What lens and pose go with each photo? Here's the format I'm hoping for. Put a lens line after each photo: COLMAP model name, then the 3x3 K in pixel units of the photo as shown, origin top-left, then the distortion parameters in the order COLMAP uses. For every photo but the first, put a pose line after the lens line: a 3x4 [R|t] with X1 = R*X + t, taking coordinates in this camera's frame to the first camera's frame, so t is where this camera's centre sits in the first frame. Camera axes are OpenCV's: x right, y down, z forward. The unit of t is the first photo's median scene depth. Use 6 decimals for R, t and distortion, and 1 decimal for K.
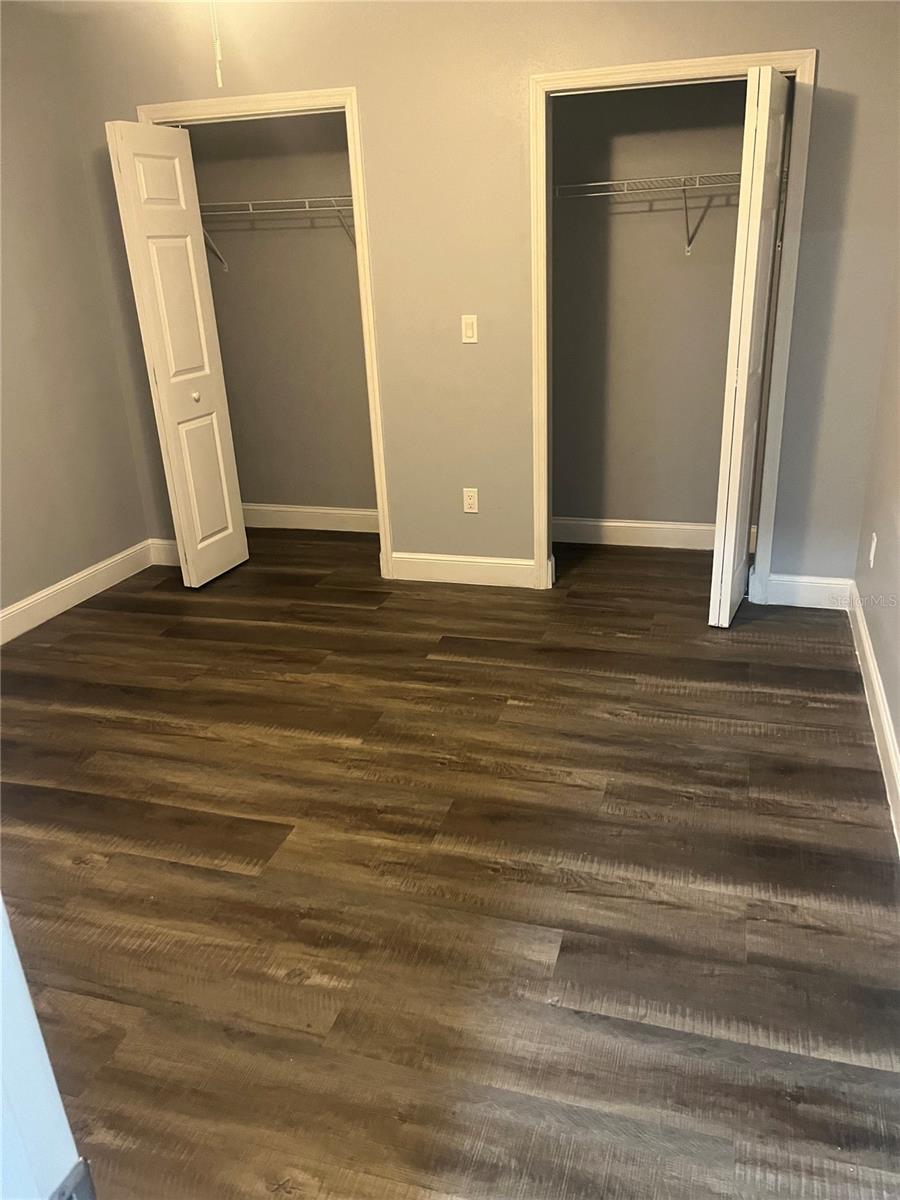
lens RADIAL K [[916.3, 0, 457.9], [0, 916.3, 601.2], [0, 0, 1]] dist [0.041206, -0.051891]
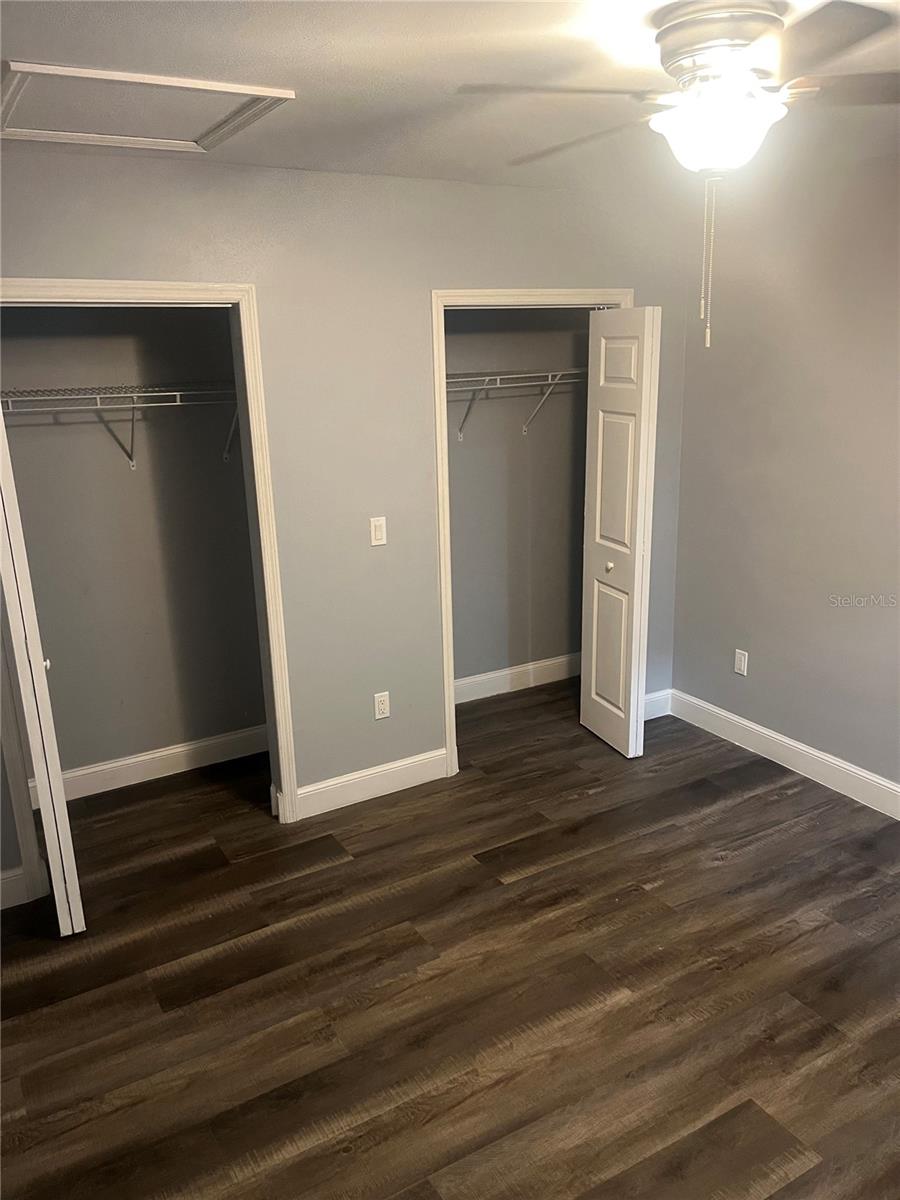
lens RADIAL K [[916.3, 0, 449.2], [0, 916.3, 595.4], [0, 0, 1]] dist [0.041206, -0.051891]
pose [[0.681651, -0.172356, 0.711087, -0.742878], [0.264476, 0.964189, -0.019824, -0.233311], [-0.682205, 0.201578, 0.702824, 0.361815]]
